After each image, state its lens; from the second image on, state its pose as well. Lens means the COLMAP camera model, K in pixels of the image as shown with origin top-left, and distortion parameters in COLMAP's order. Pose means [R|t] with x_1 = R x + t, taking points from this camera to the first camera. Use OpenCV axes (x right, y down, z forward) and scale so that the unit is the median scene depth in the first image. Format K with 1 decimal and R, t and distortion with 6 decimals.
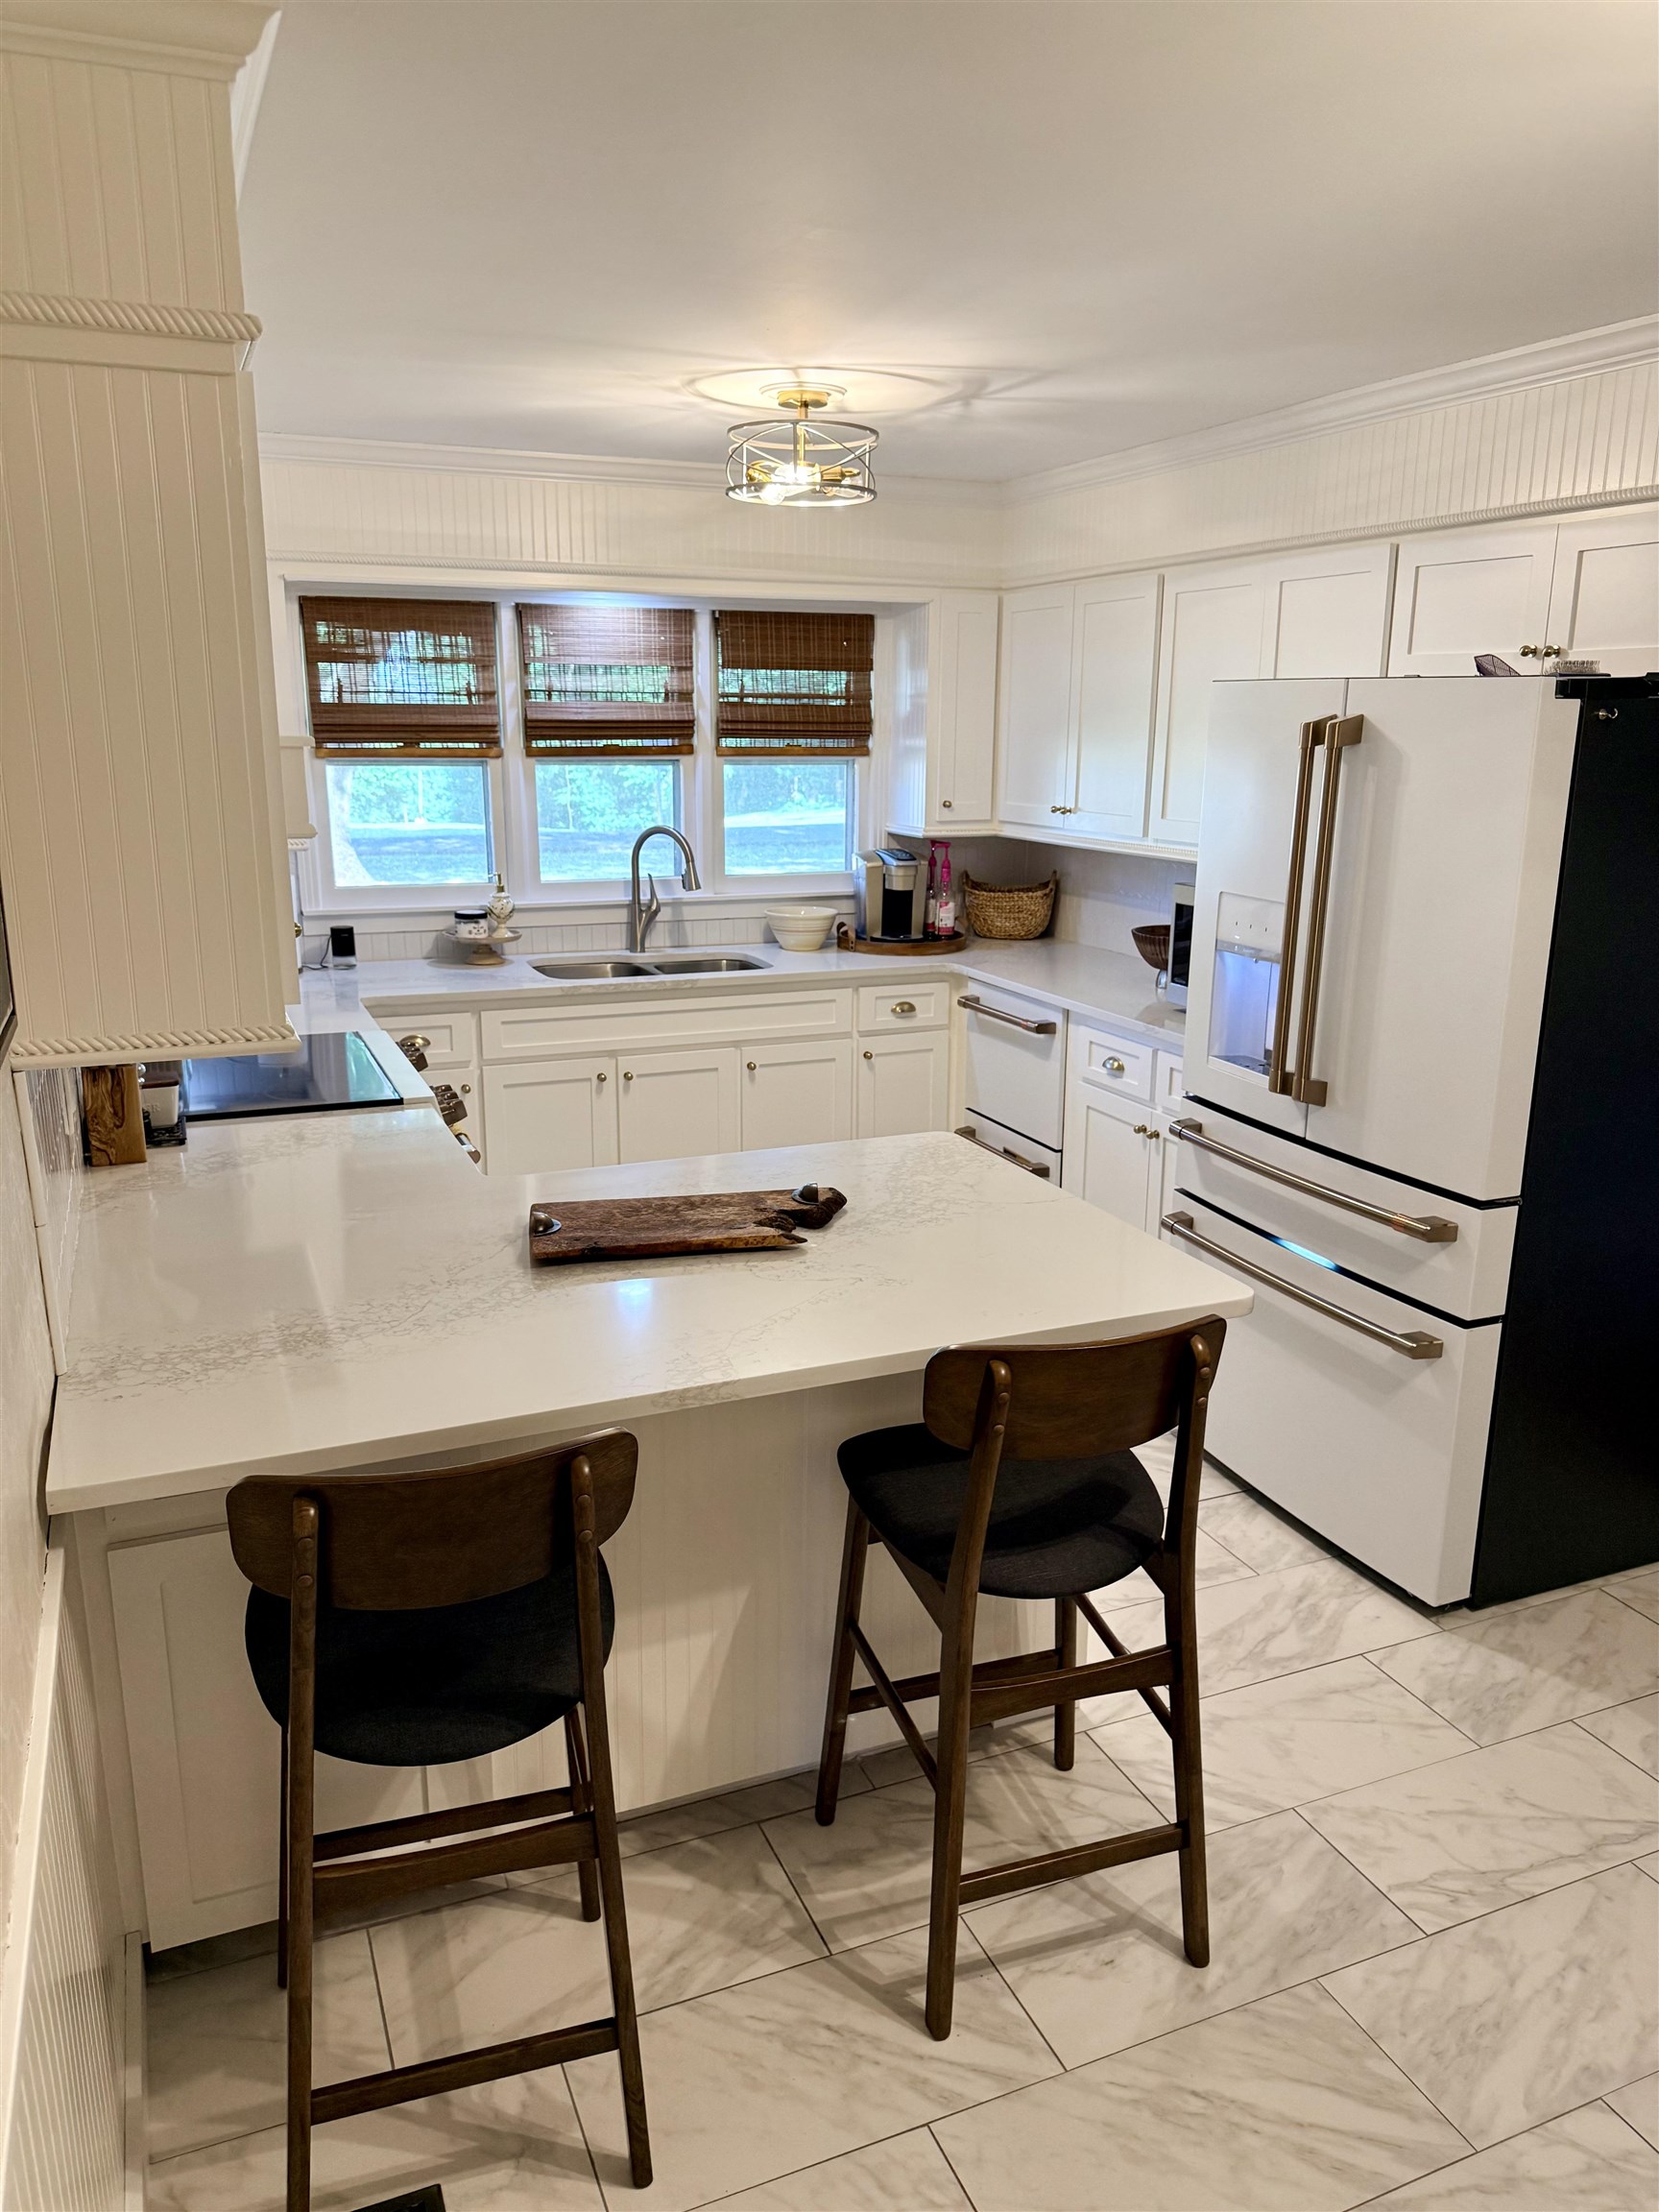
lens RADIAL K [[1528.4, 0, 814.7], [0, 1528.4, 1107.1], [0, 0, 1]] dist [0.086531, -0.167435]
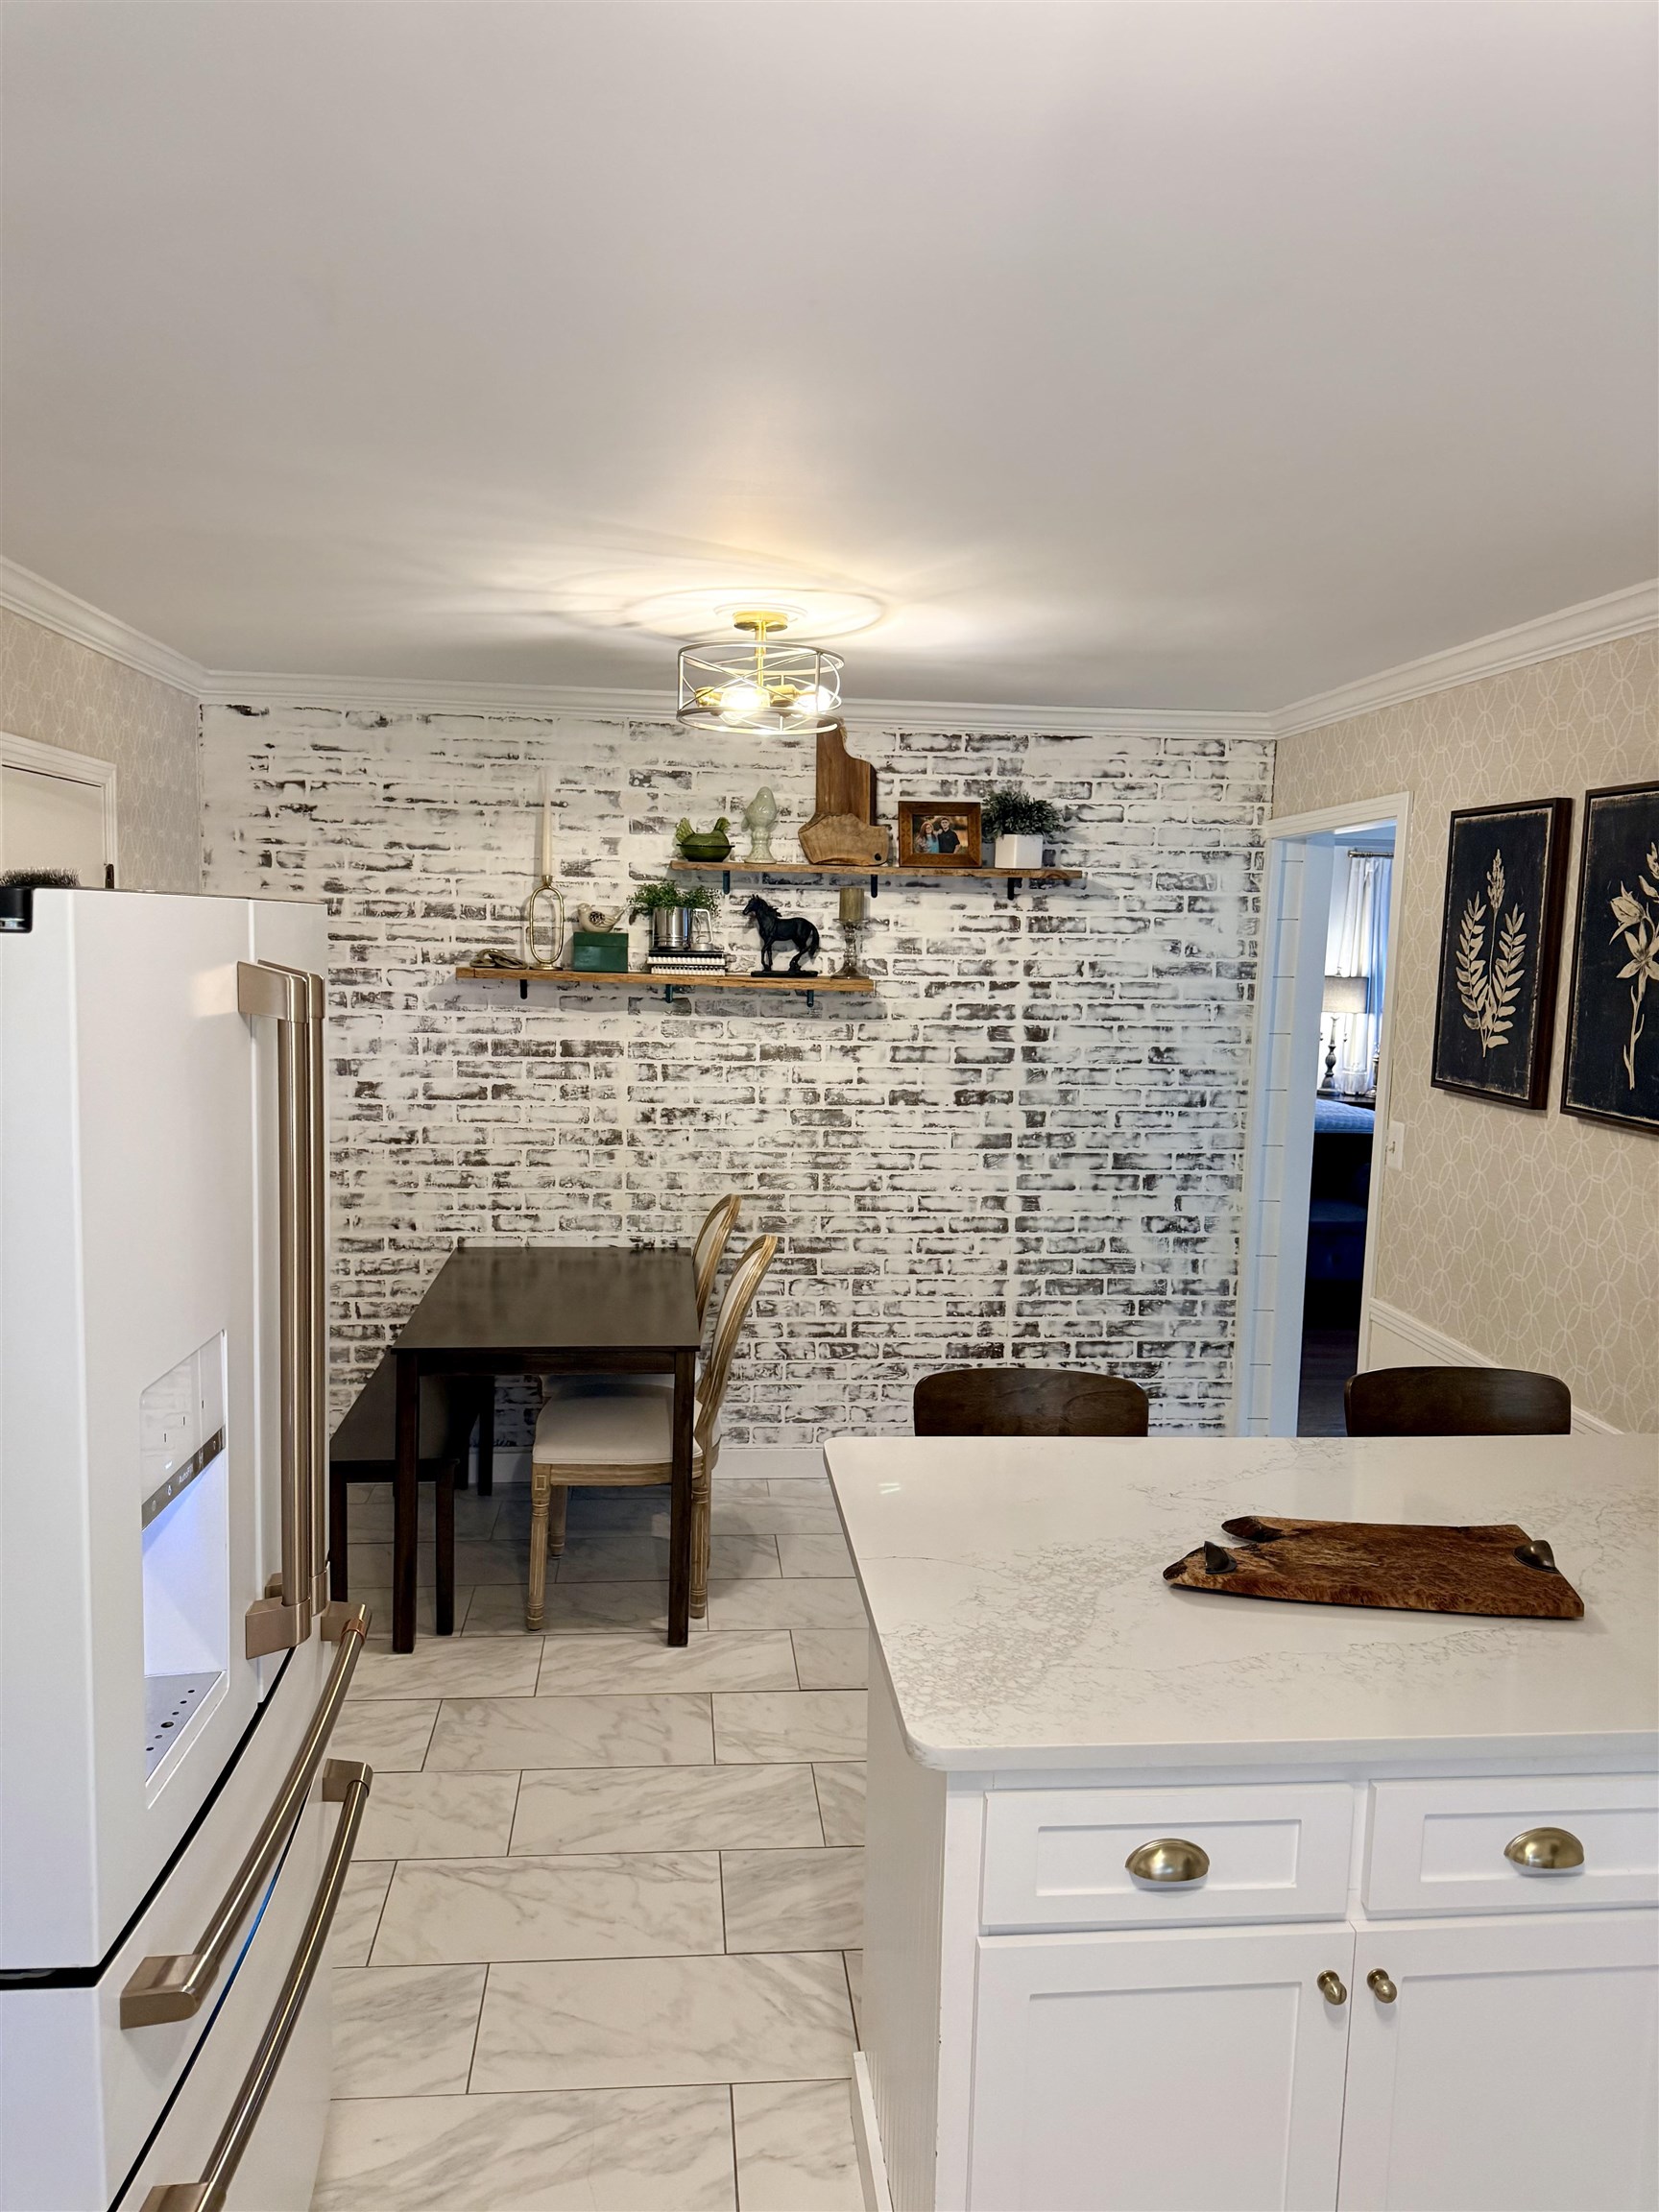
lens RADIAL K [[1528.4, 0, 814.7], [0, 1528.4, 1107.1], [0, 0, 1]] dist [0.086531, -0.167435]
pose [[-0.955913, -0.057298, 0.288007, -0.022663], [0.044922, 0.940701, 0.336249, -0.450749], [-0.290195, 0.334363, -0.896654, 1.736667]]
